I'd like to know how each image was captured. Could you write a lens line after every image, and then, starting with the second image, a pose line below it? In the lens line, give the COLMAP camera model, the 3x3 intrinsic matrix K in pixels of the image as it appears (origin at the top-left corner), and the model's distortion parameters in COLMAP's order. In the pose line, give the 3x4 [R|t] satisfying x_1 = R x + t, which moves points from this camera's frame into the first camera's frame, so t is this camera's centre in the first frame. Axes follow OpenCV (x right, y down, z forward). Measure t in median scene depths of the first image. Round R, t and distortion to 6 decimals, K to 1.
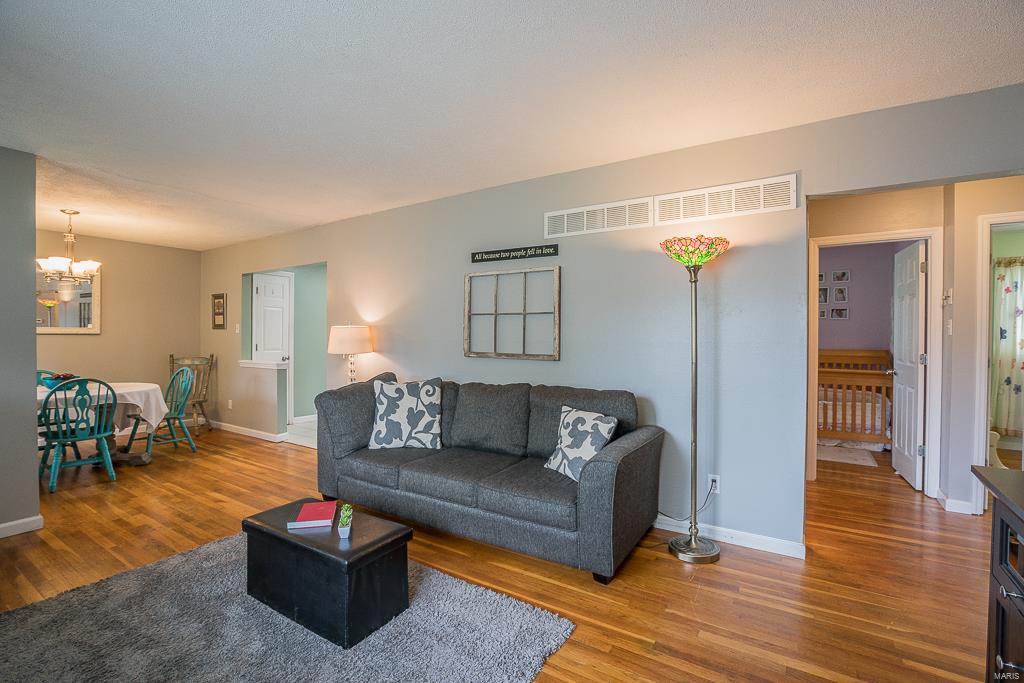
lens RADIAL K [[474.1, 0, 512.0], [0, 474.1, 341.5], [0, 0, 1]] dist [-0.024918, 0.000583]
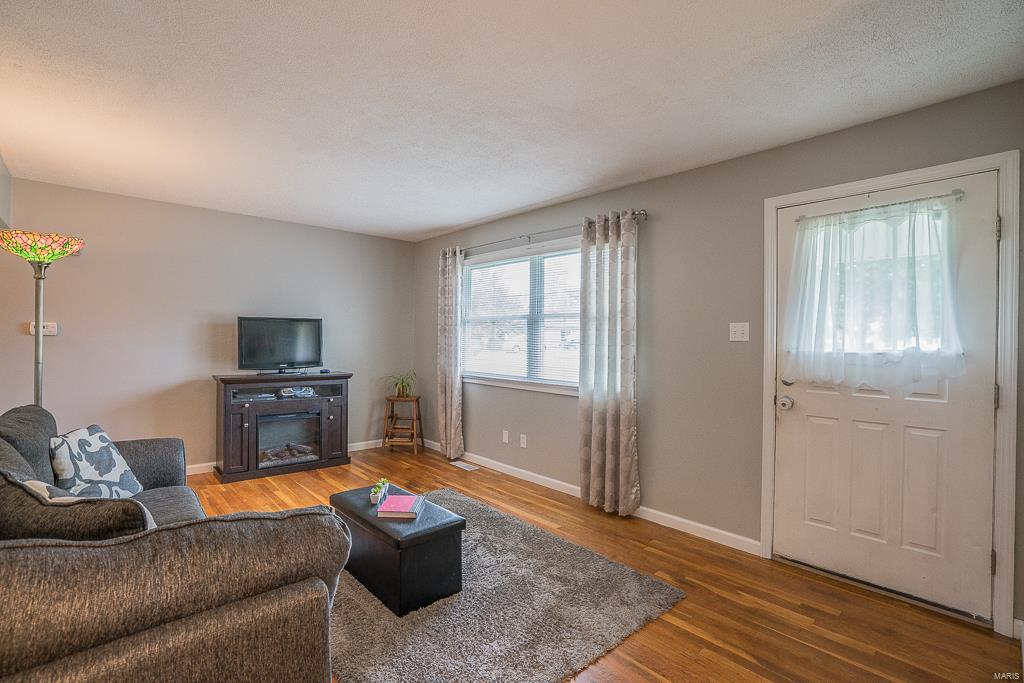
lens RADIAL K [[469.7, 0, 509.9], [0, 469.7, 340.1], [0, 0, 1]] dist [-0.063044, 0.026828]
pose [[-0.965460, -0.018442, 0.259899, -0.594949], [-0.014827, 0.999764, 0.015864, -0.022165], [-0.260130, 0.011462, -0.965506, 1.248154]]
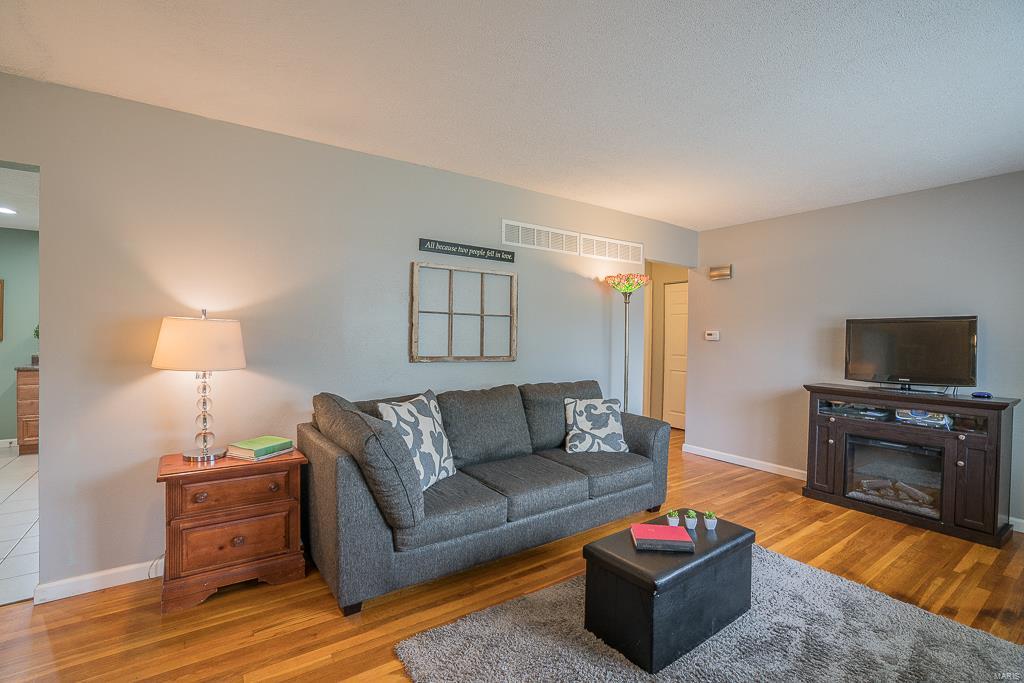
lens RADIAL K [[469.7, 0, 509.9], [0, 469.7, 340.1], [0, 0, 1]] dist [-0.063044, 0.026828]
pose [[0.378317, -0.008046, 0.925641, -0.868711], [0.000765, 0.999965, 0.008379, -0.015439], [-0.925676, -0.002461, 0.378310, 0.593080]]
